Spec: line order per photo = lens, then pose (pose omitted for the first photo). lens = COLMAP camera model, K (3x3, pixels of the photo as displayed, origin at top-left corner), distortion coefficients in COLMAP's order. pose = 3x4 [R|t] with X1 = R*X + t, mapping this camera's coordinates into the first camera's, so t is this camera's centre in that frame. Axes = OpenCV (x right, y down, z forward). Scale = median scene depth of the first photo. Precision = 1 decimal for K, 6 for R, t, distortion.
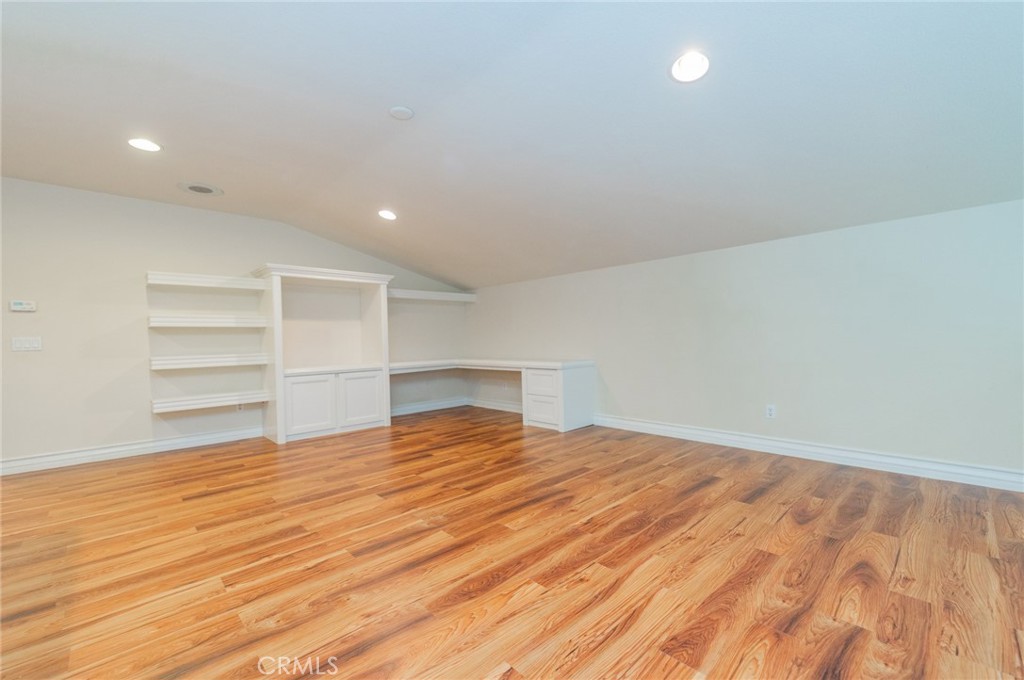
lens RADIAL K [[409.6, 0, 511.2], [0, 409.6, 341.2], [0, 0, 1]] dist [0.018674, -0.005687]
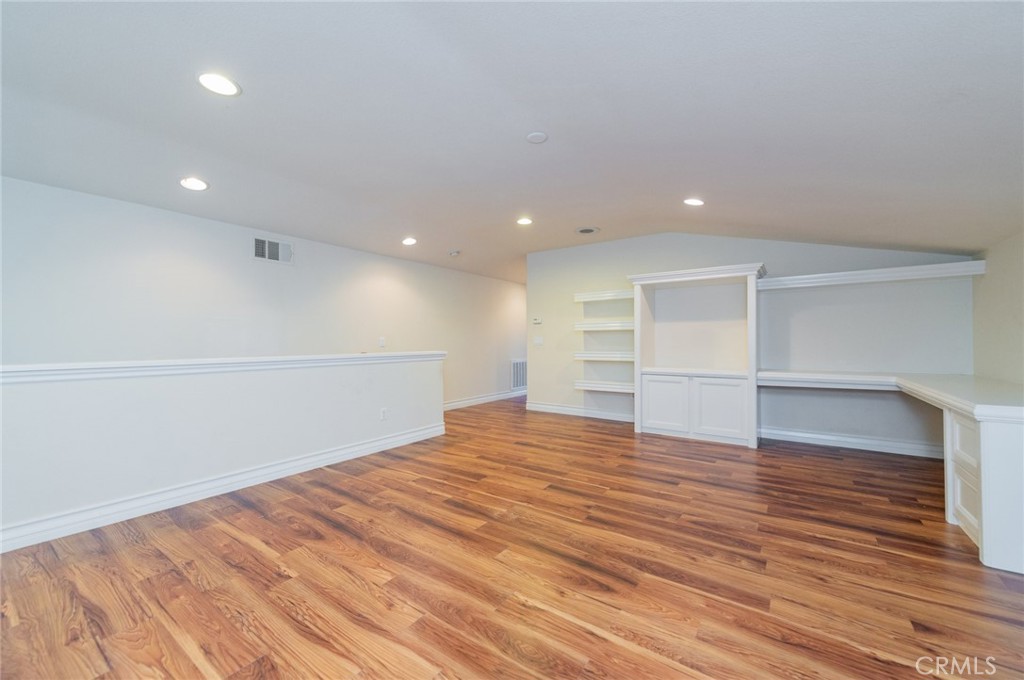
lens RADIAL K [[404.9, 0, 515.0], [0, 404.9, 341.4], [0, 0, 1]] dist [0.018920, -0.005343]
pose [[0.209393, 0.020795, -0.977610, 0.760426], [-0.006004, 0.999782, 0.019980, -0.037885], [0.977813, 0.001686, 0.209472, 0.714598]]
